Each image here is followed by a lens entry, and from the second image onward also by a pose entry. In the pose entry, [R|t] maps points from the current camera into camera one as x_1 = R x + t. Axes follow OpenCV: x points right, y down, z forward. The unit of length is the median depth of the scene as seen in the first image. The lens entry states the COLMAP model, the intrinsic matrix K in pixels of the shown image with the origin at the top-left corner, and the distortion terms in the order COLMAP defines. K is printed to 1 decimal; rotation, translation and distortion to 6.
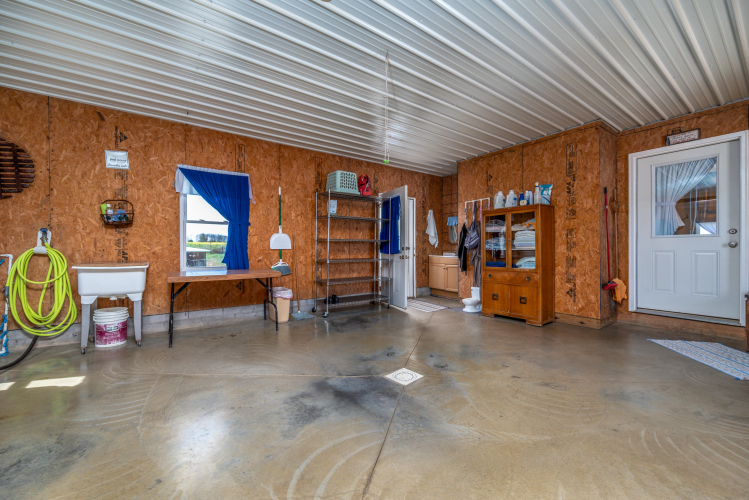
lens RADIAL K [[304.1, 0, 374.5], [0, 304.1, 250.0], [0, 0, 1]] dist [0.000692, 0.000043]
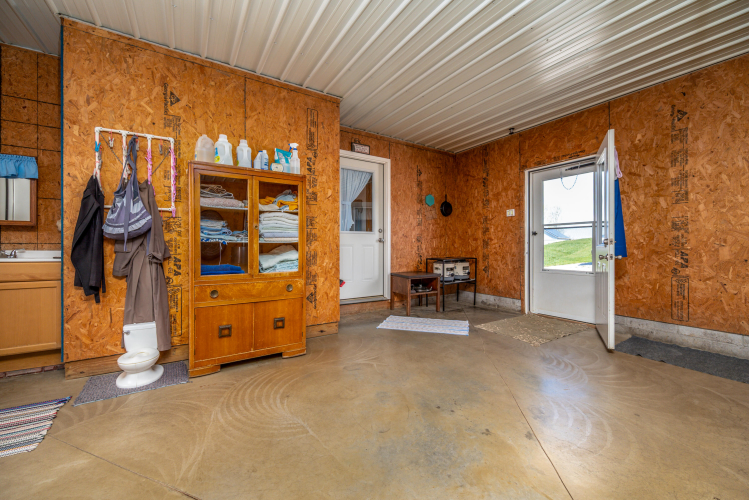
lens RADIAL K [[294.4, 0, 377.1], [0, 294.4, 246.6], [0, 0, 1]] dist [-0.001396, -0.000067]
pose [[0.051027, 0.000127, 0.998697, -0.113426], [-0.001153, 0.999999, -0.000069, 0.008013], [-0.998697, -0.001148, 0.051027, 0.812031]]
